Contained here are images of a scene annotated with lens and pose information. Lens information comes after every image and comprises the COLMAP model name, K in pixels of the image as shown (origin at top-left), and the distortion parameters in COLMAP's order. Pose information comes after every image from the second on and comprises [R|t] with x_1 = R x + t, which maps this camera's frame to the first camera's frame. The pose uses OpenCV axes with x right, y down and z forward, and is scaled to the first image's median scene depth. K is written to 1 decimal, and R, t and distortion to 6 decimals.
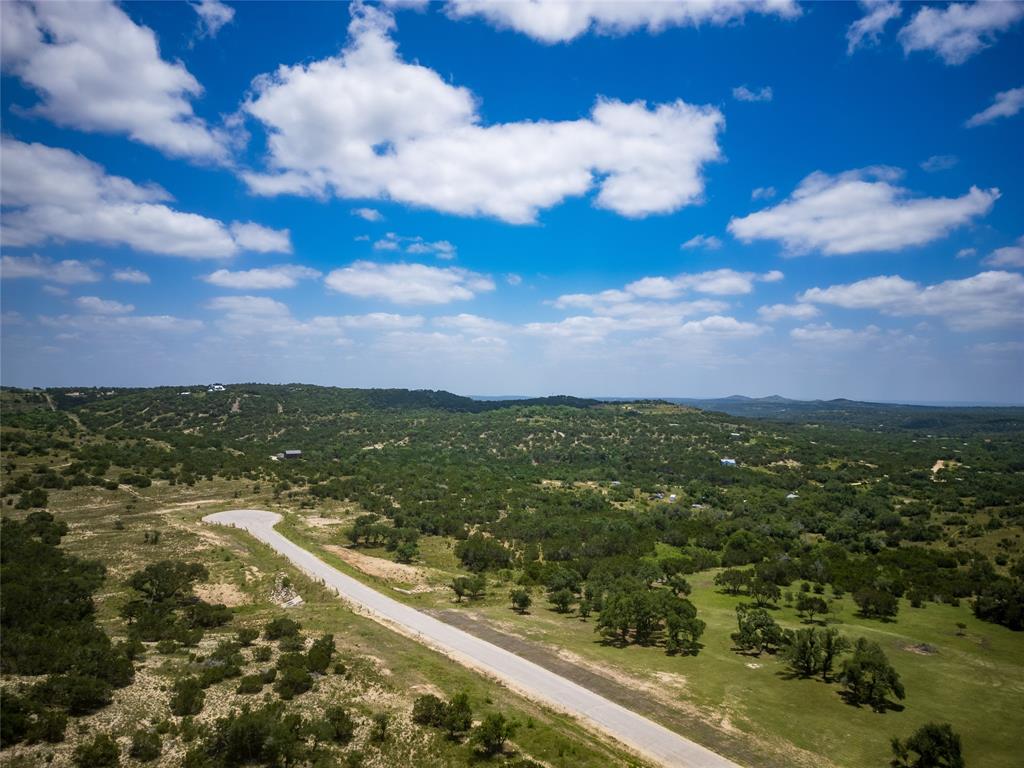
lens RADIAL K [[720.2, 0, 513.7], [0, 720.2, 384.2], [0, 0, 1]] dist [0.087409, -0.091659]
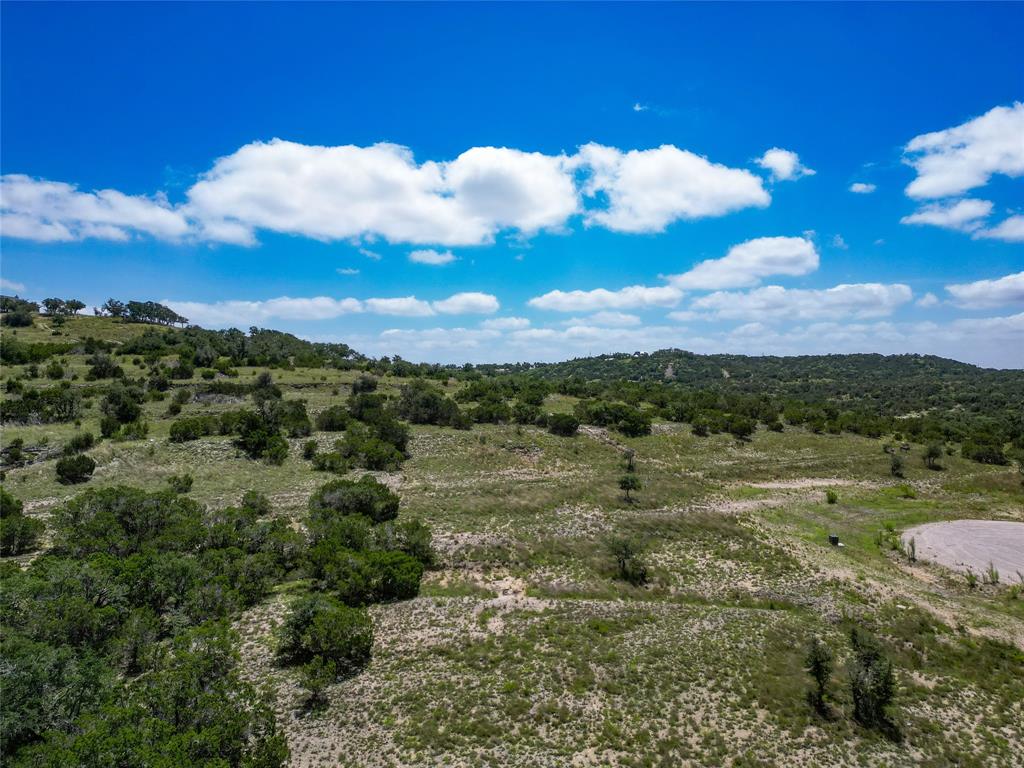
lens RADIAL K [[720.2, 0, 513.7], [0, 720.2, 384.2], [0, 0, 1]] dist [0.087409, -0.091659]
pose [[0.865395, -0.019804, -0.500699, -0.396137], [0.022417, 0.999748, -0.000798, 0.120536], [0.500589, -0.010534, 0.865621, 0.689282]]
